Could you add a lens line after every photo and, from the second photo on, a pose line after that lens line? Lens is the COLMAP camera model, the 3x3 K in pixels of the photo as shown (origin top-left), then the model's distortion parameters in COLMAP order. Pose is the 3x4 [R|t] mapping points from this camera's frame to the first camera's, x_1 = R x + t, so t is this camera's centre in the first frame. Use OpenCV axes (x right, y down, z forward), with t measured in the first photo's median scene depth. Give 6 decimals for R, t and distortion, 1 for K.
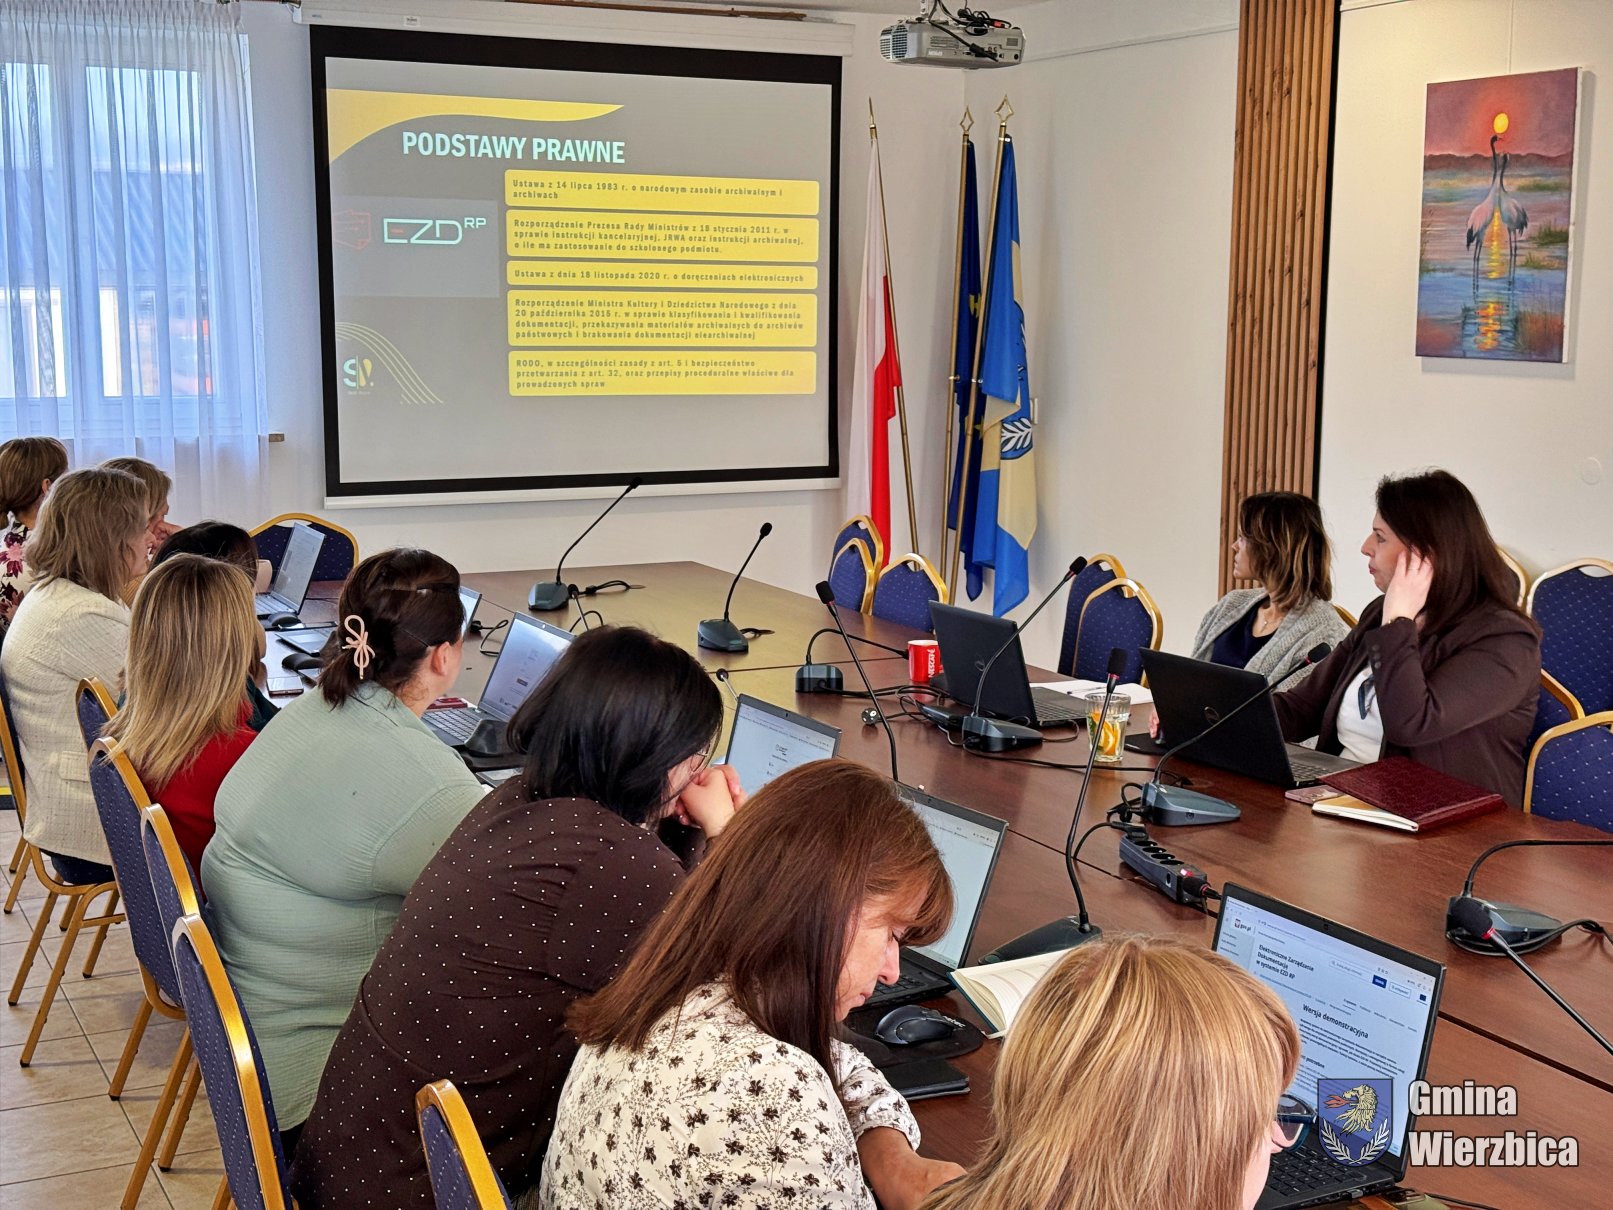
lens RADIAL K [[2258.4, 0, 804.1], [0, 2258.4, 613.7], [0, 0, 1]] dist [0.131018, 0.000000]
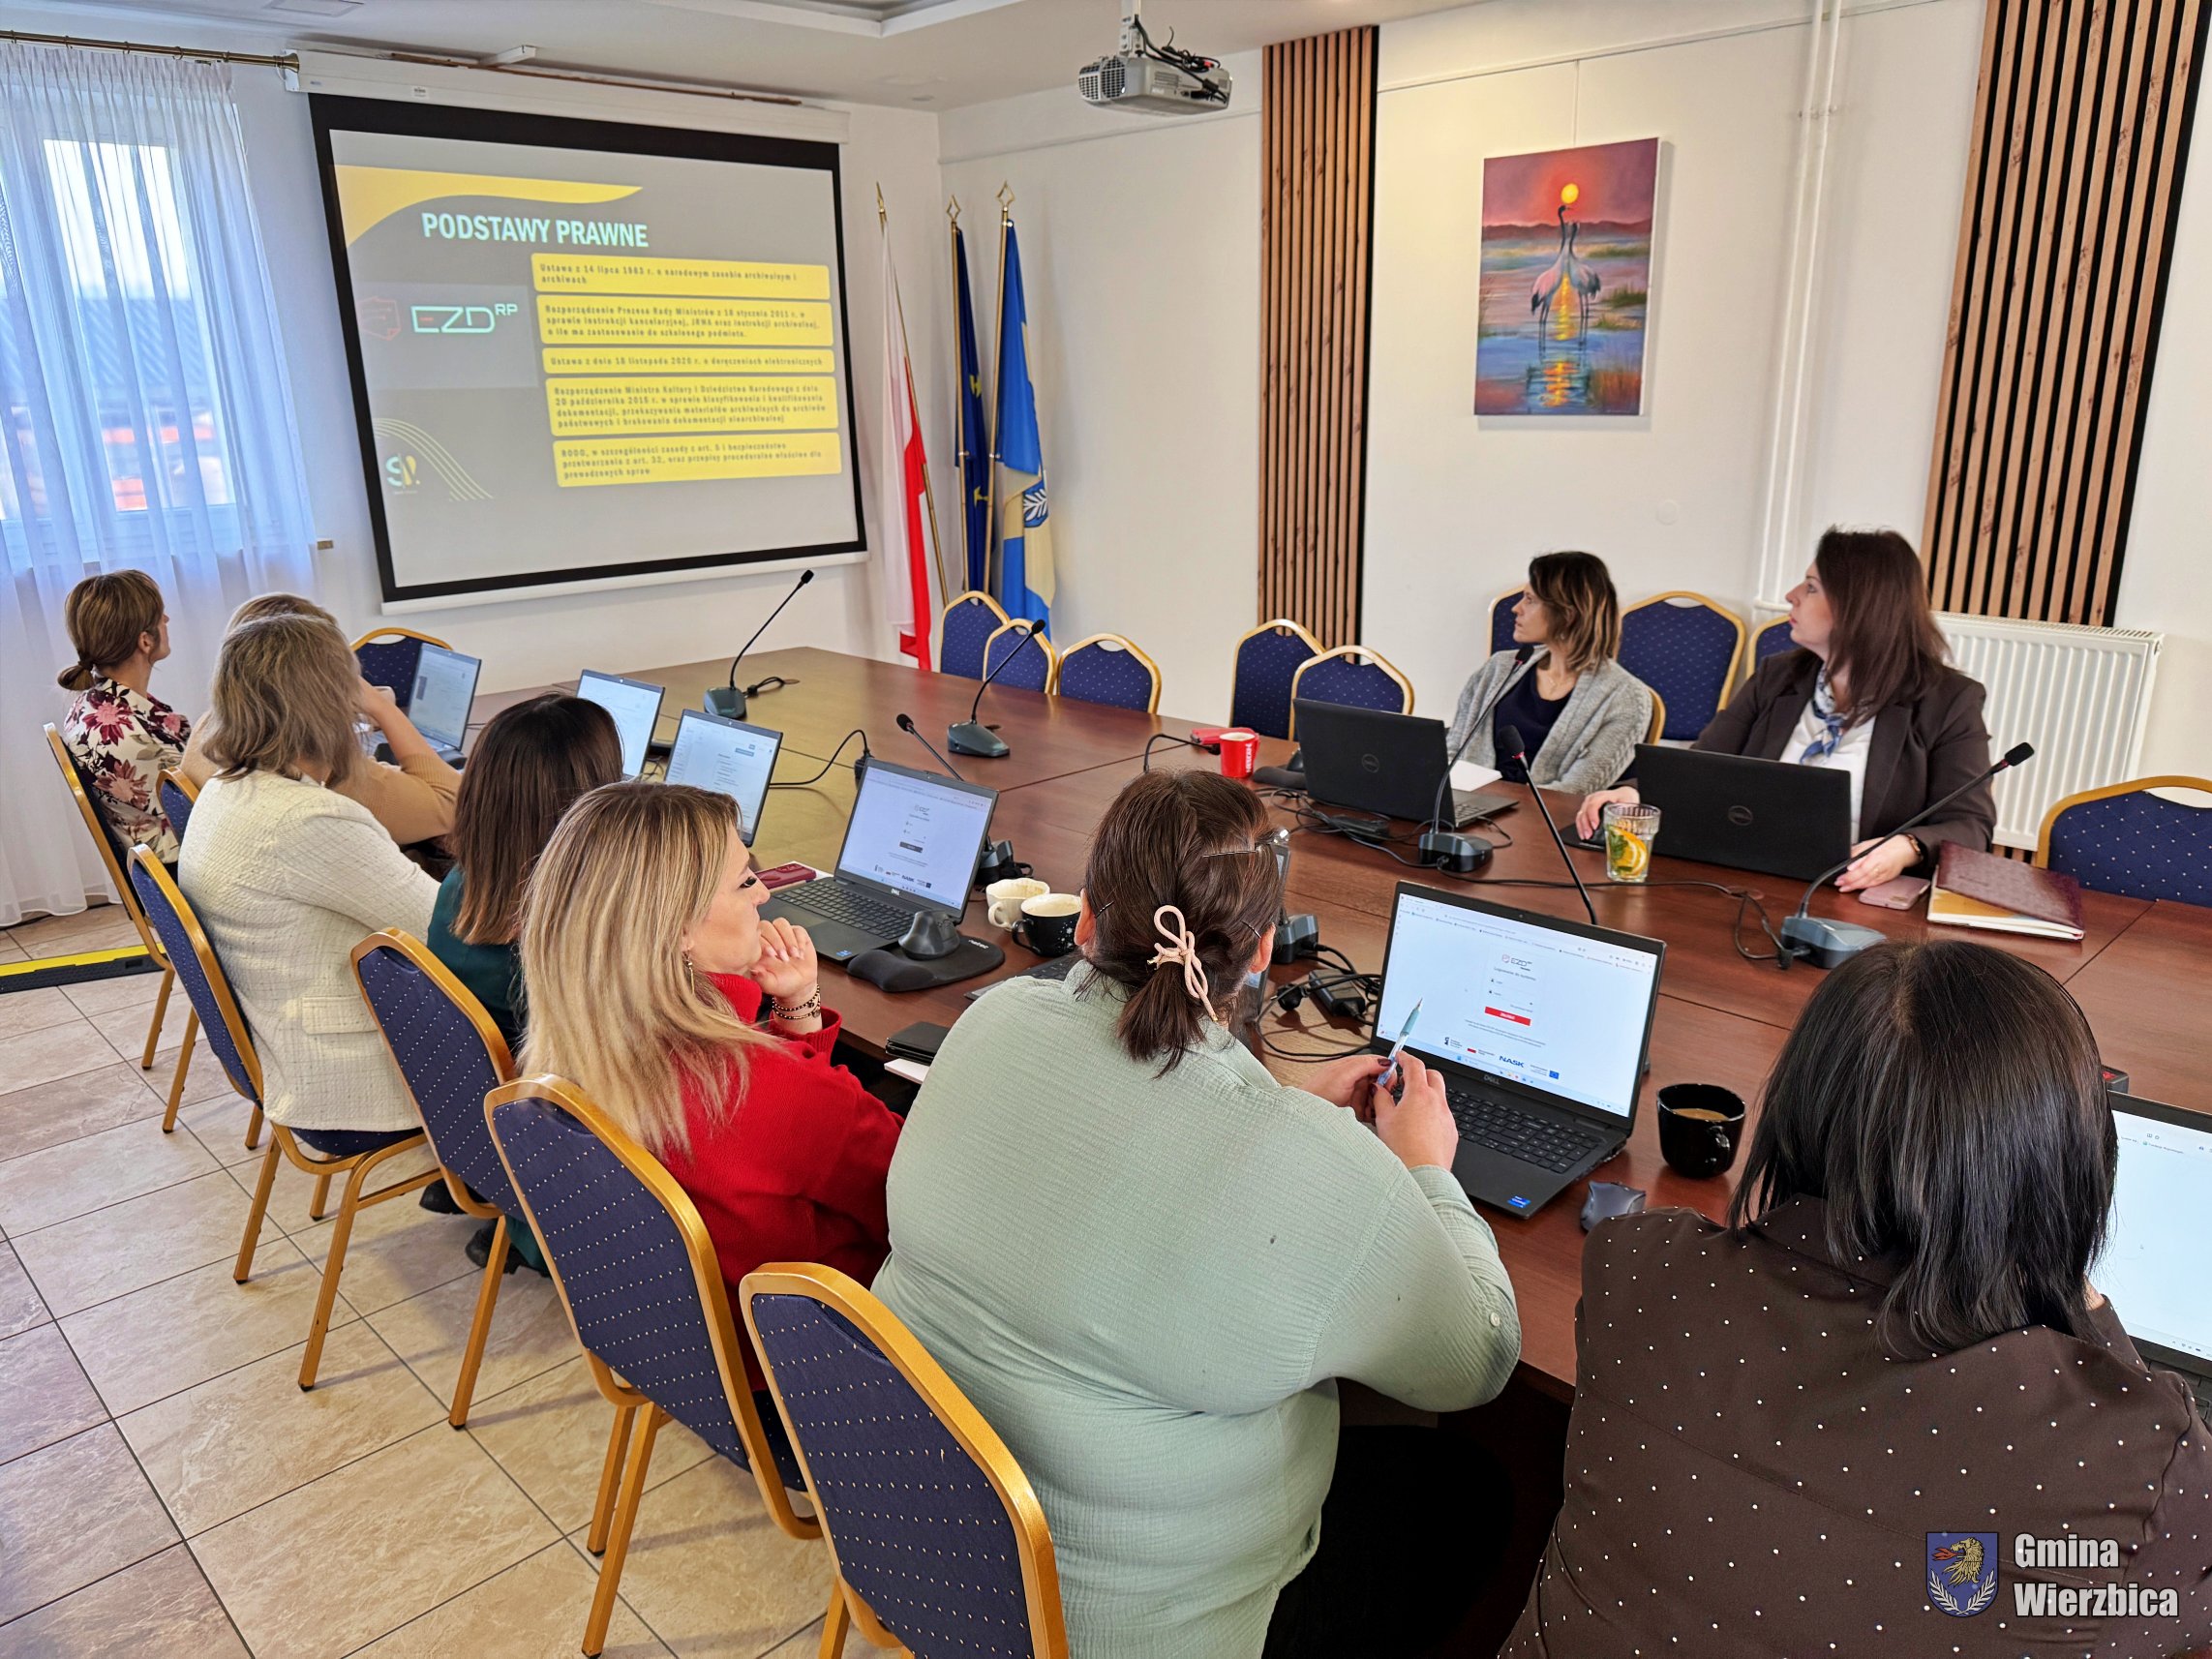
lens RADIAL K [[1584.1, 0, 1094.8], [0, 1584.1, 826.0], [0, 0, 1]] dist [0.023880, -0.026138]
pose [[0.948796, -0.111522, 0.295549, -0.163063], [0.072294, 0.987436, 0.140515, -0.037672], [-0.307506, -0.111954, 0.944937, 0.310365]]
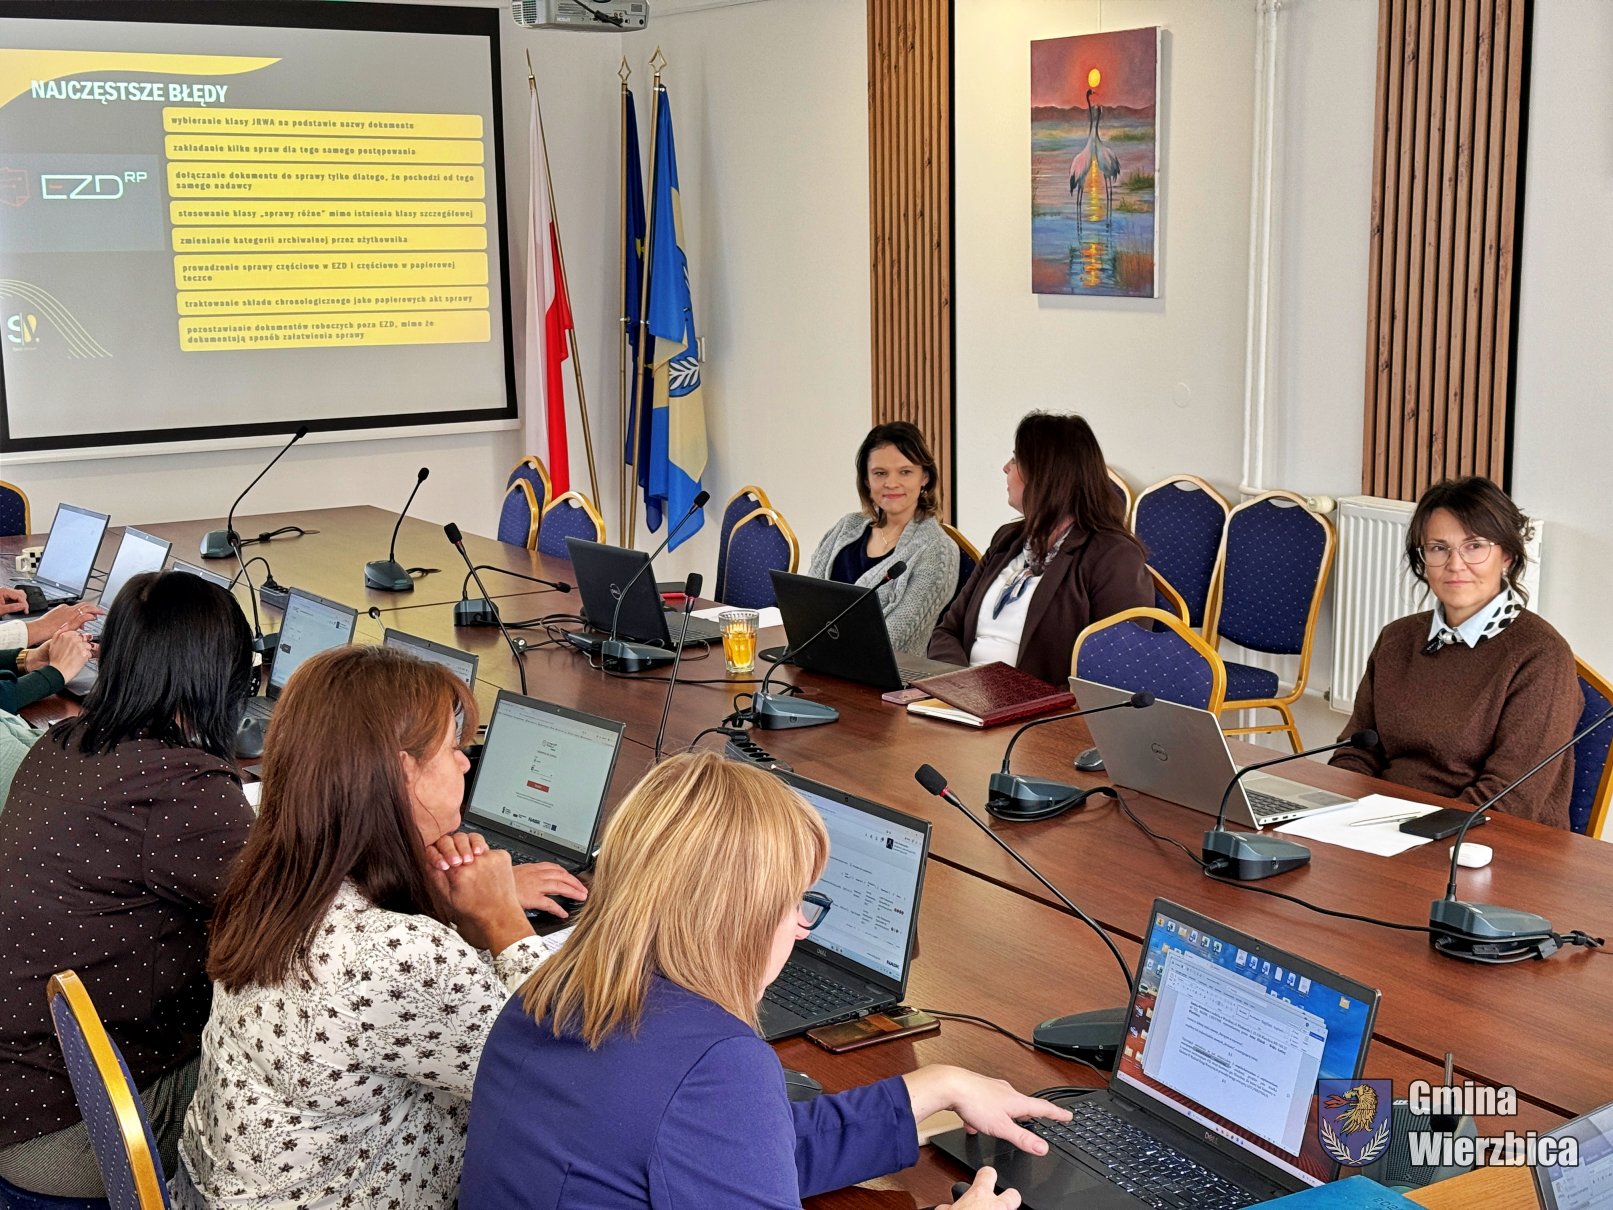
lens RADIAL K [[2258.4, 0, 798.8], [0, 2258.4, 611.2], [0, 0, 1]] dist [0.131018, 0.000000]
pose [[0.992488, -0.041911, 0.114938, 0.027813], [0.038568, 0.998770, 0.031163, 0.000513], [-0.116103, -0.026496, 0.992884, -0.064366]]
